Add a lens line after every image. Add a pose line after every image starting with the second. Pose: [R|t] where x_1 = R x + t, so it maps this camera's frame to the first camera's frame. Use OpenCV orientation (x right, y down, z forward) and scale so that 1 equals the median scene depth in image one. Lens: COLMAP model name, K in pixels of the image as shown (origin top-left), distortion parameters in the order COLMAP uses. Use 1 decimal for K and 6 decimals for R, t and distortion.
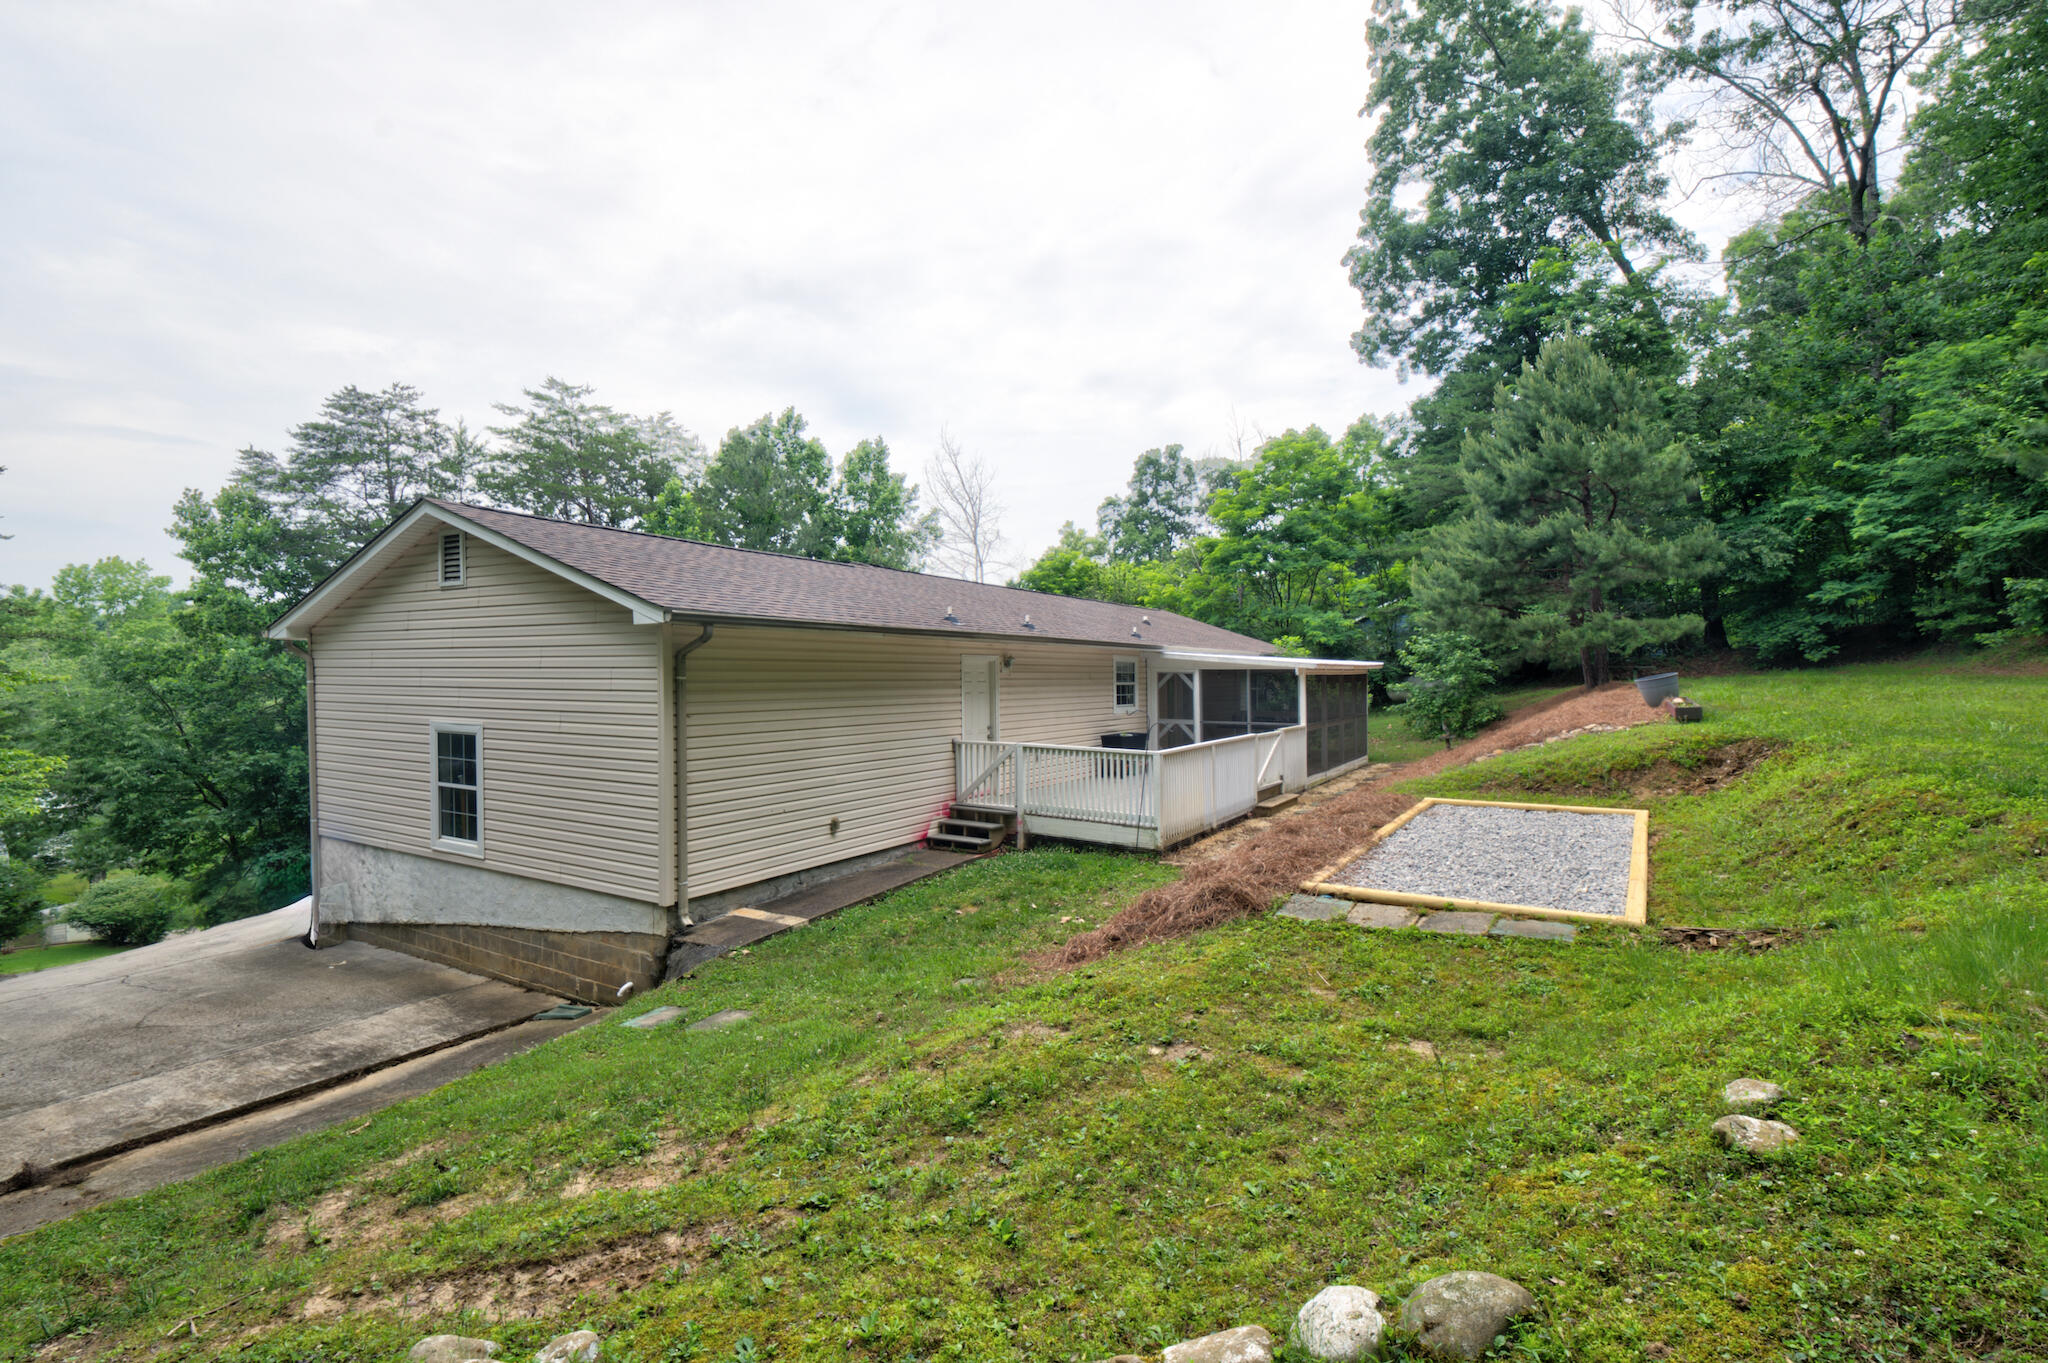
lens RADIAL K [[897.0, 0, 1024.0], [0, 897.0, 681.5], [0, 0, 1]] dist [0.017821, -0.013029]
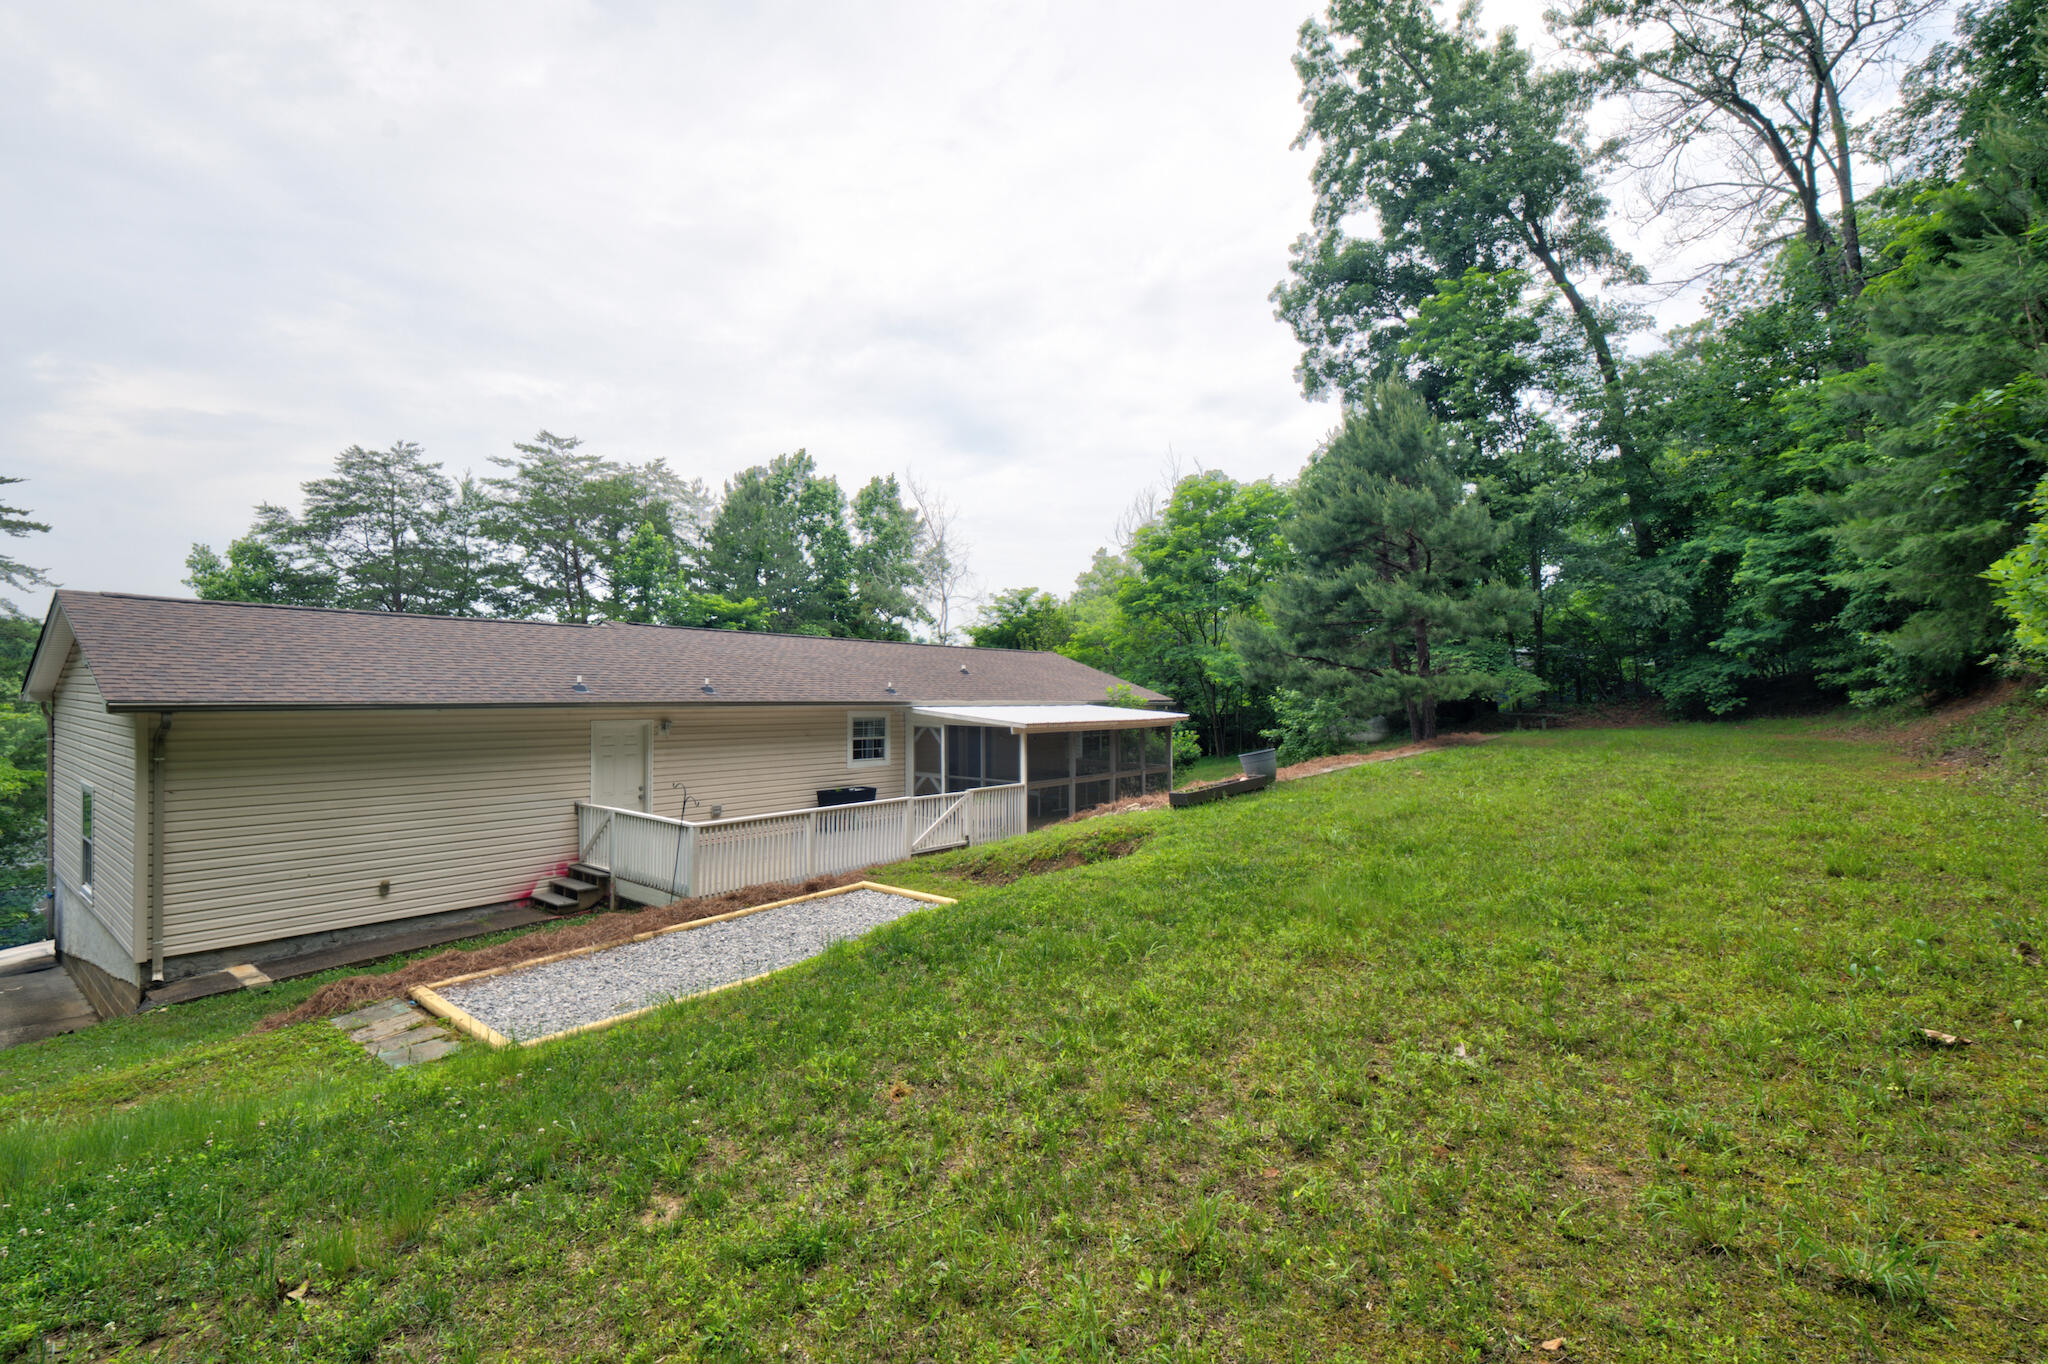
lens RADIAL K [[877.7, 0, 1062.7], [0, 877.7, 686.8], [0, 0, 1]] dist [0.027180, -0.026907]
pose [[0.993082, 0.010044, -0.116990, 0.268979], [-0.011152, 0.999899, -0.008826, -0.029883], [0.116889, 0.010070, 0.993094, 0.017022]]
